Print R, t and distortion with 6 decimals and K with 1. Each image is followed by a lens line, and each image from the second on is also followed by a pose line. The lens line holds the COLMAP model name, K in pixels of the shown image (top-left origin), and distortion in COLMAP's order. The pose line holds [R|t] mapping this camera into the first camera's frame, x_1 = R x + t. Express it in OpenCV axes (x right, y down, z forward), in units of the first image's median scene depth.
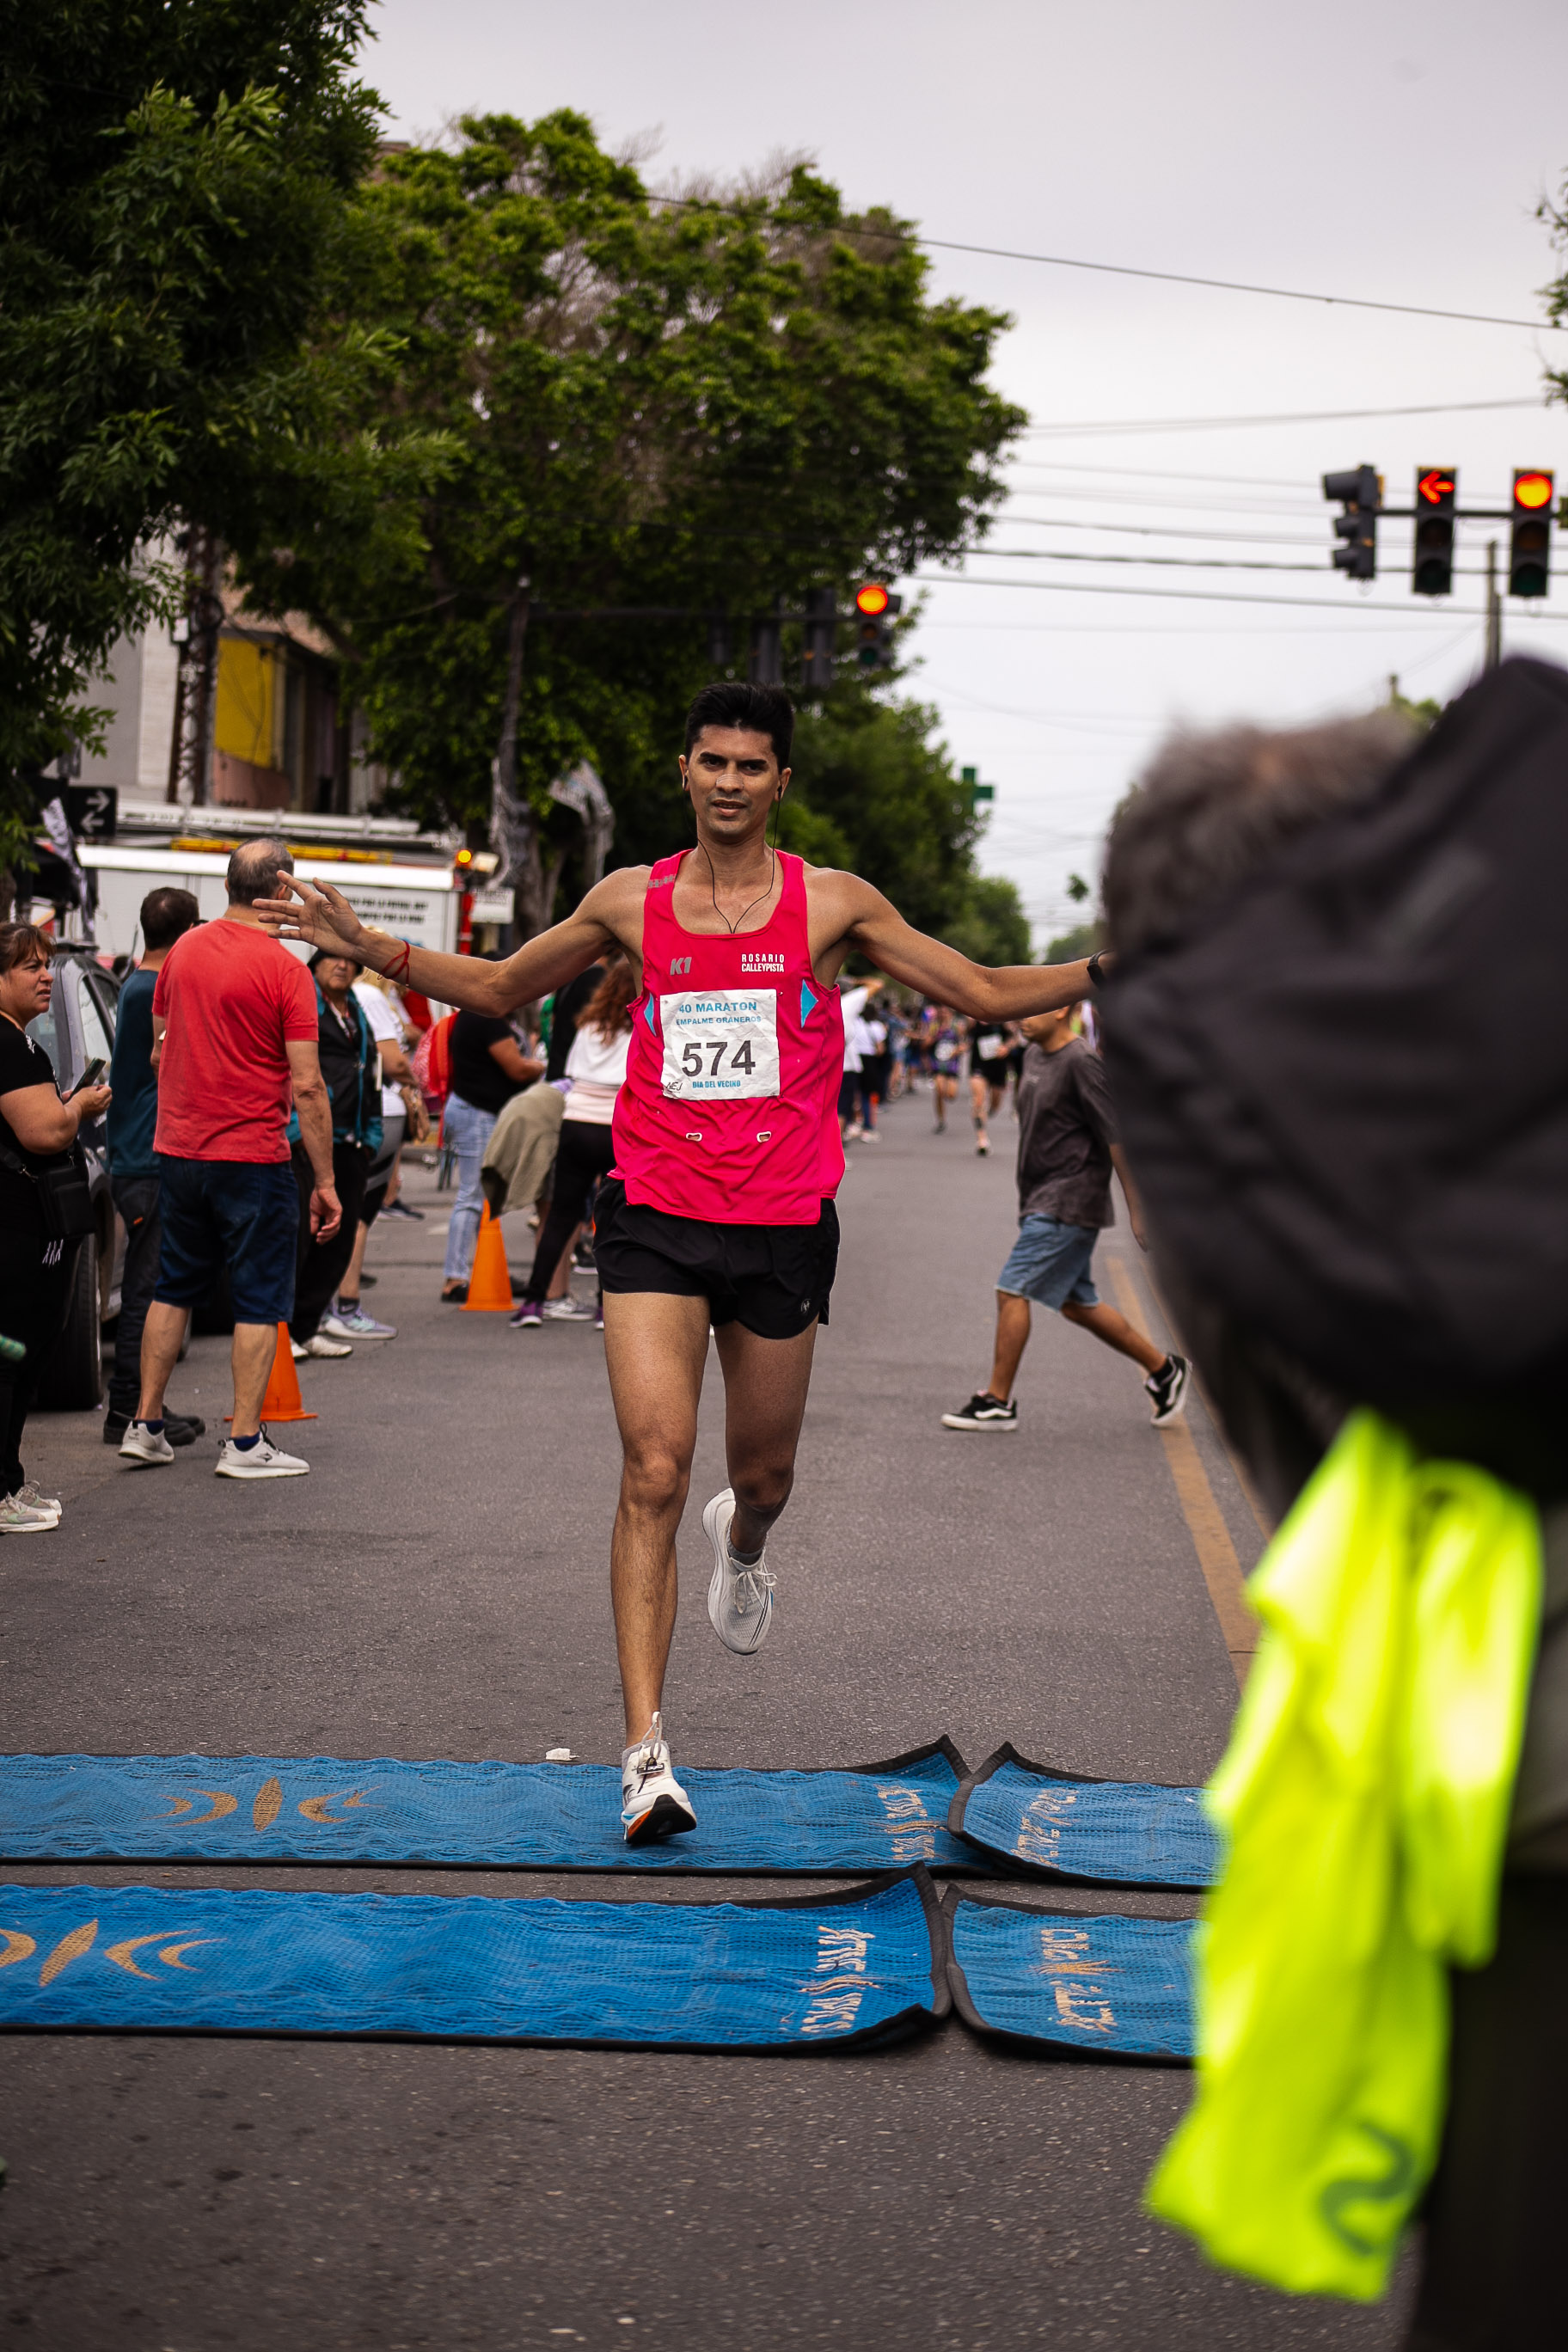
lens RADIAL K [[5730.8, 0, 786.8], [0, 5730.8, 1116.6], [0, 0, 1]] dist [-0.009305, 0.630686]
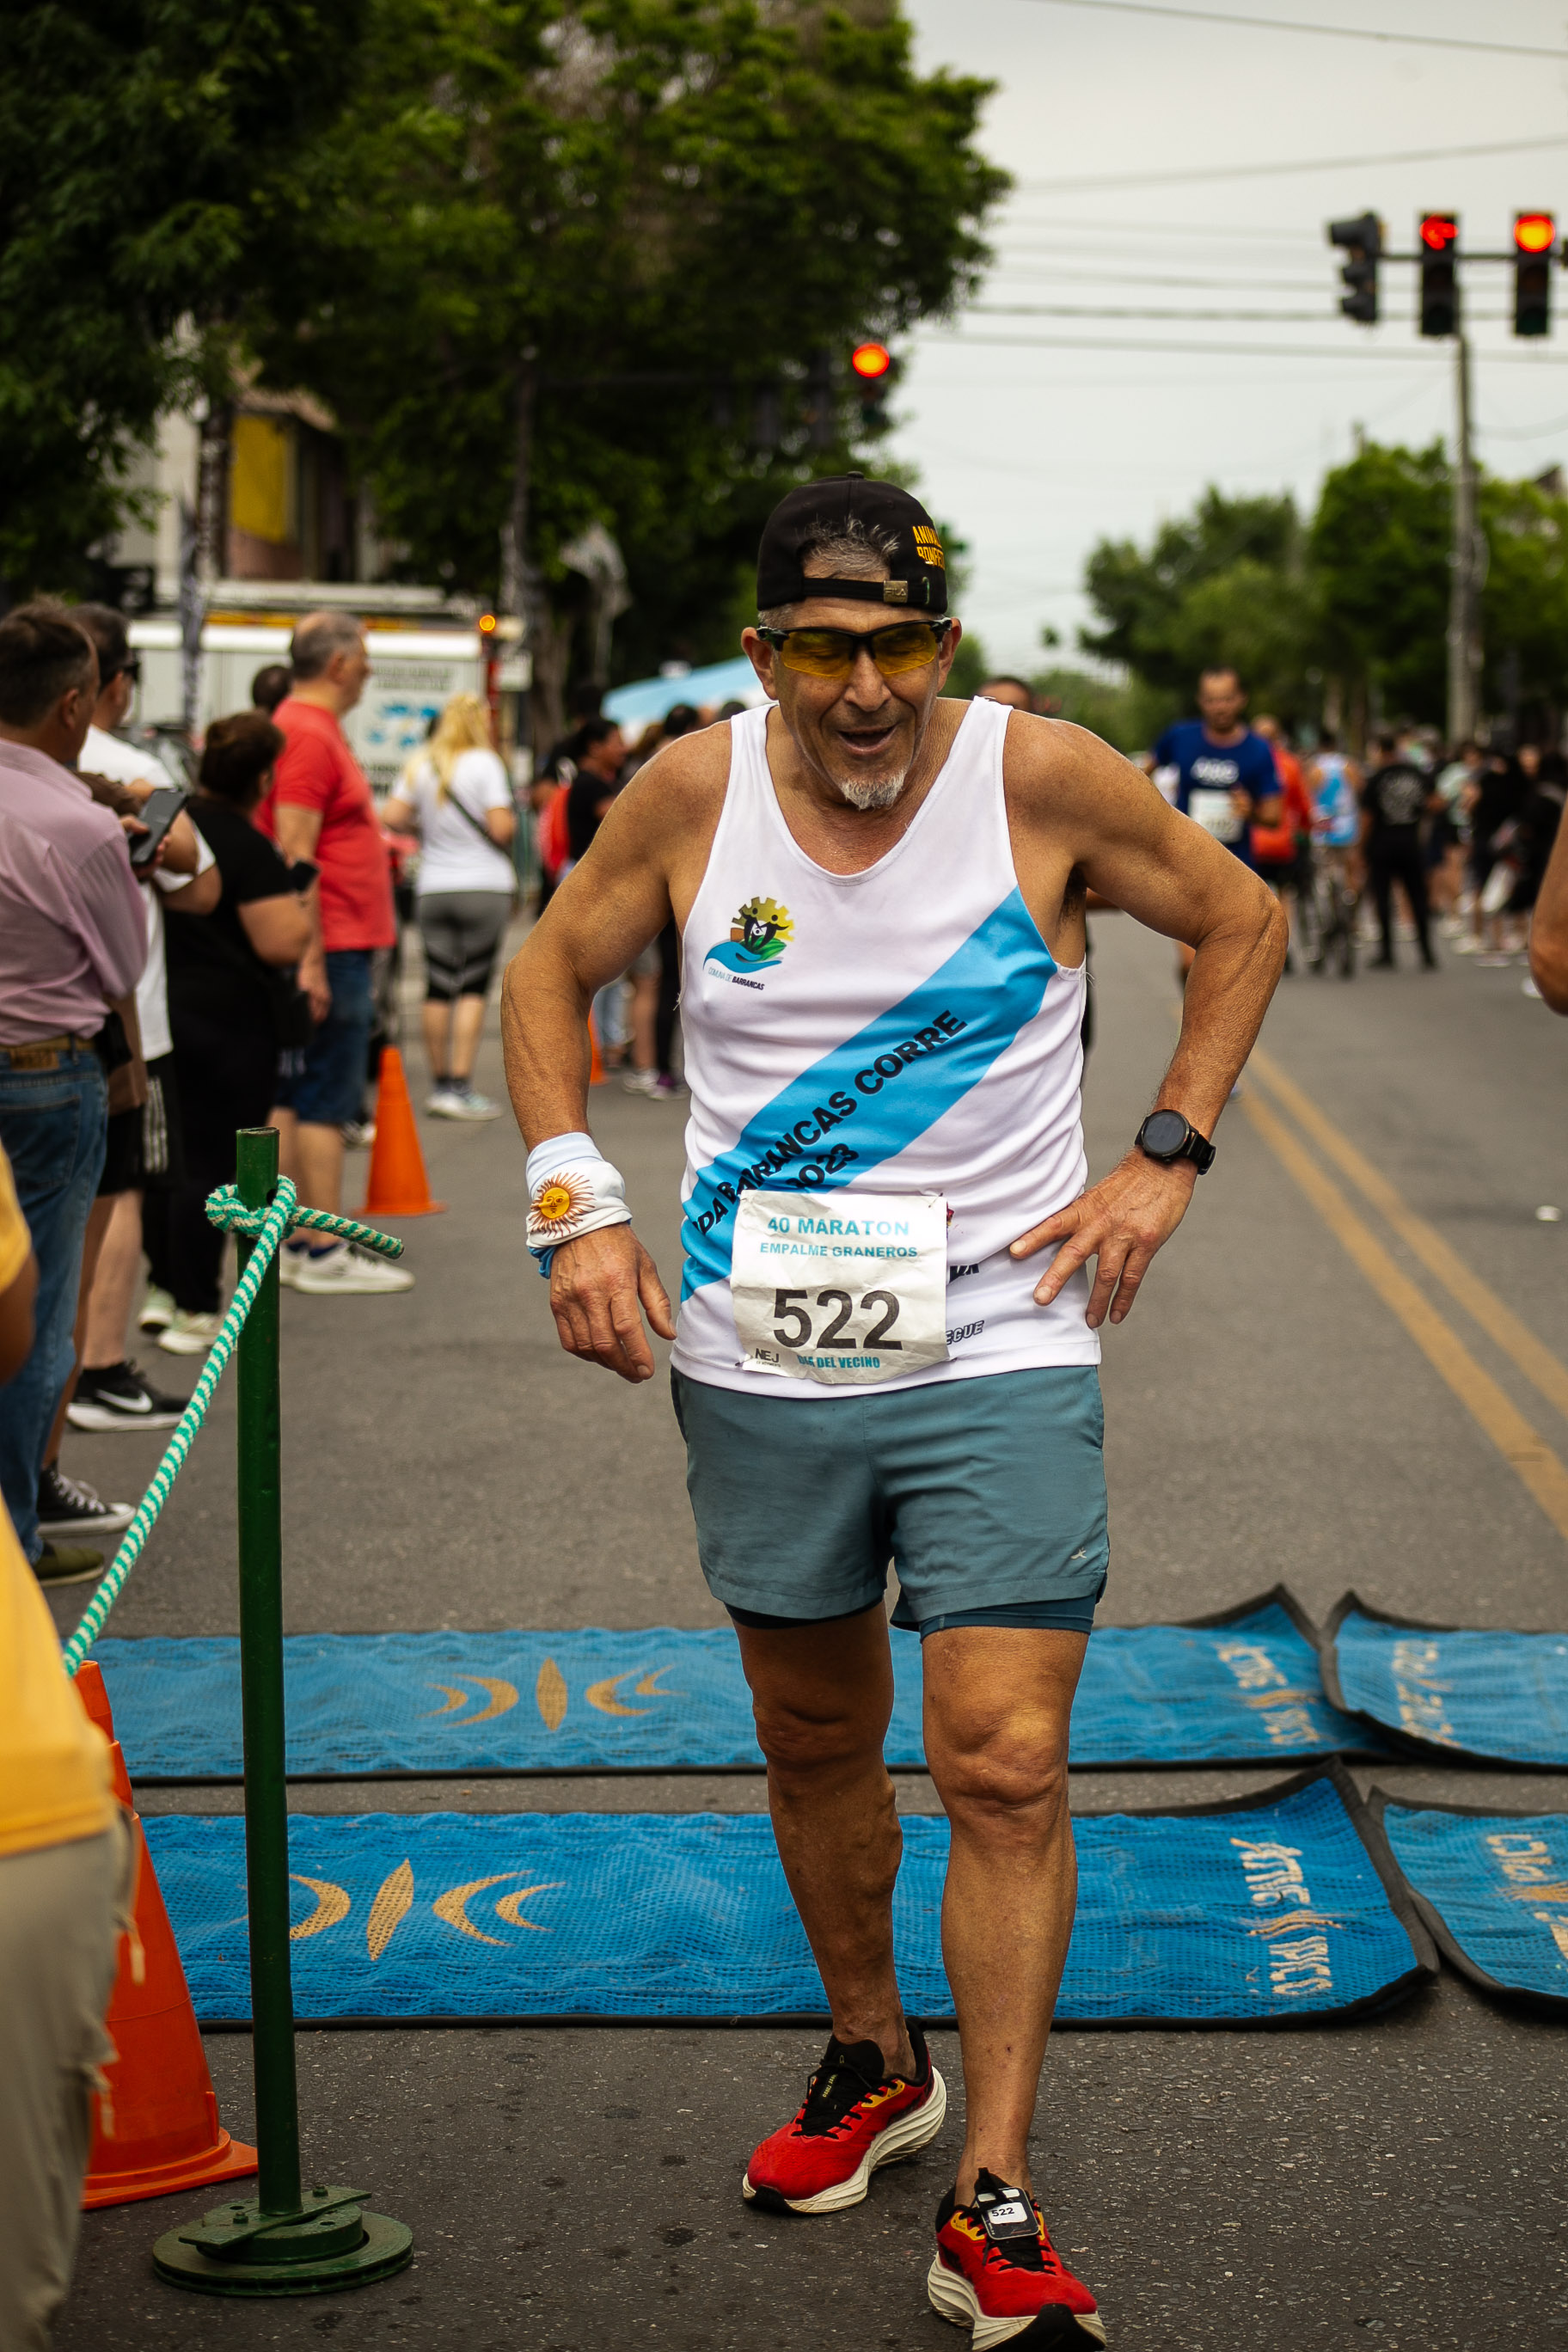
lens RADIAL K [[5401.8, 0, 794.0], [0, 5401.8, 1151.2], [0, 0, 1]] dist [-0.059072, 0.344109]
pose [[0.999526, -0.029267, 0.009568, -0.061349], [0.028711, 0.998134, 0.053885, -0.009166], [-0.011127, -0.053585, 0.998501, 0.171868]]
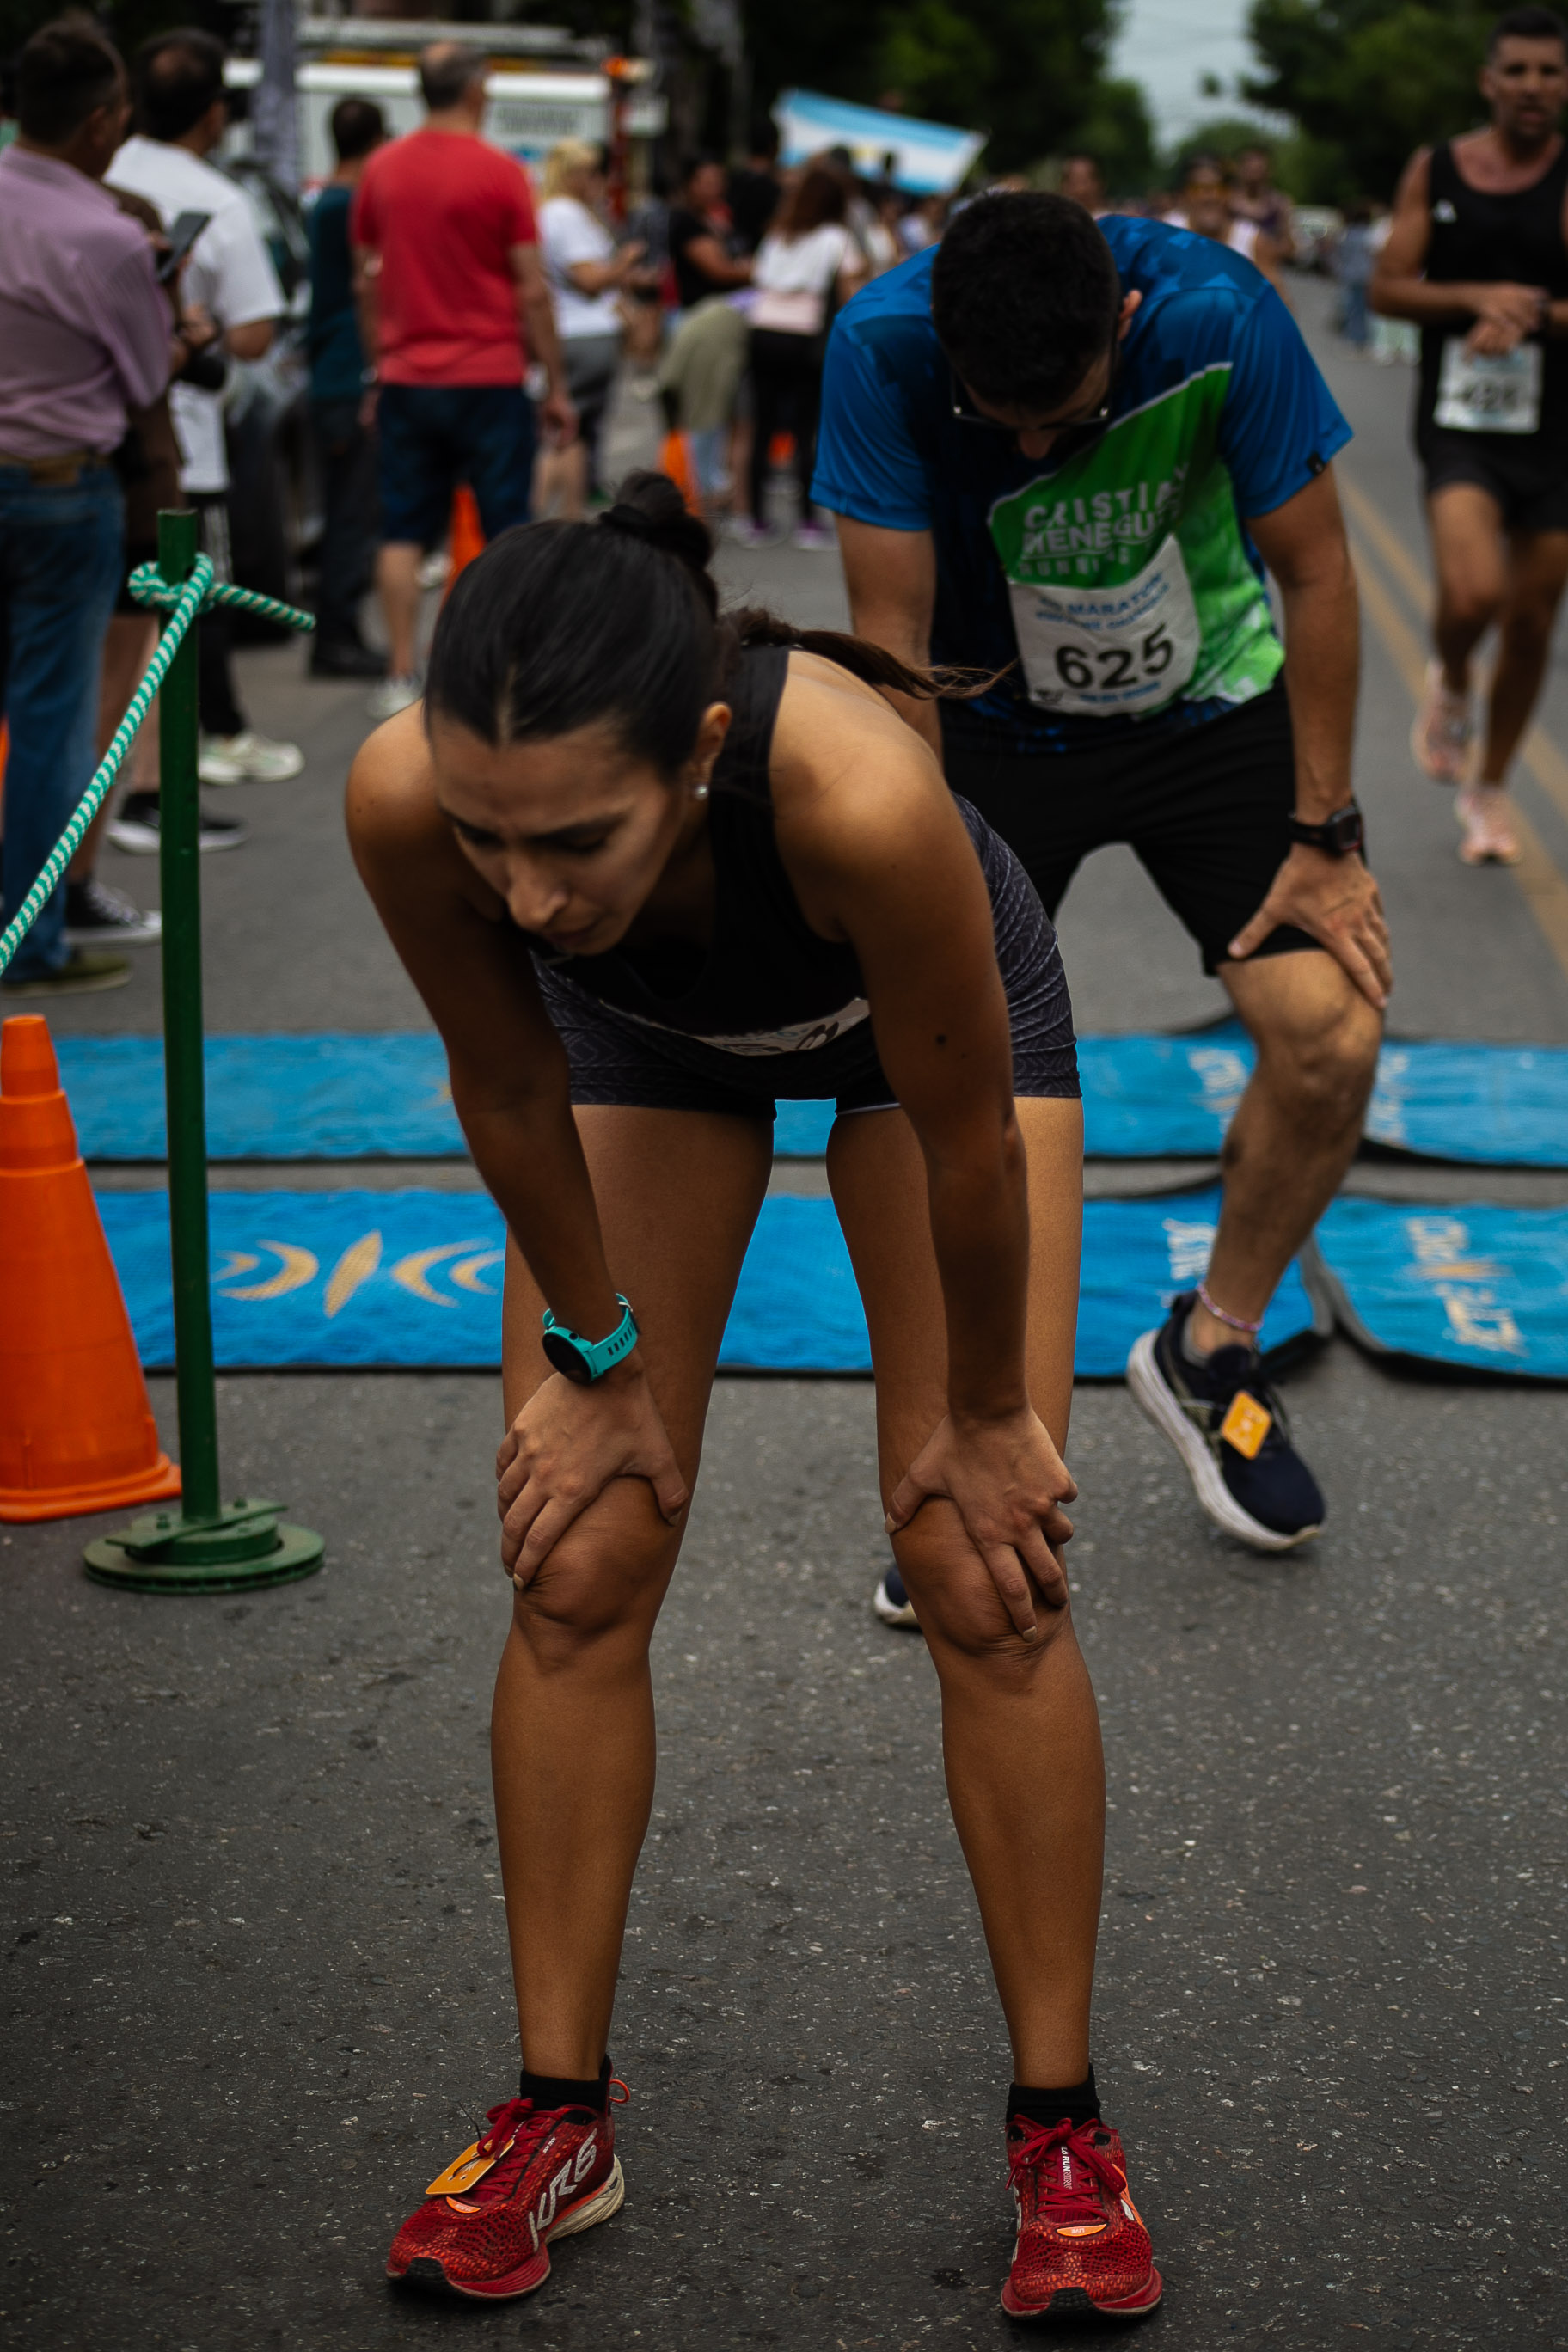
lens RADIAL K [[5509.2, 0, 780.6], [0, 5509.2, 1179.5], [0, 0, 1]] dist [-0.052653, 0.547302]
pose [[0.999505, -0.018888, -0.025167, -0.031107], [0.022535, 0.987885, 0.153543, -0.001756], [0.021962, -0.154034, 0.987821, 0.122089]]
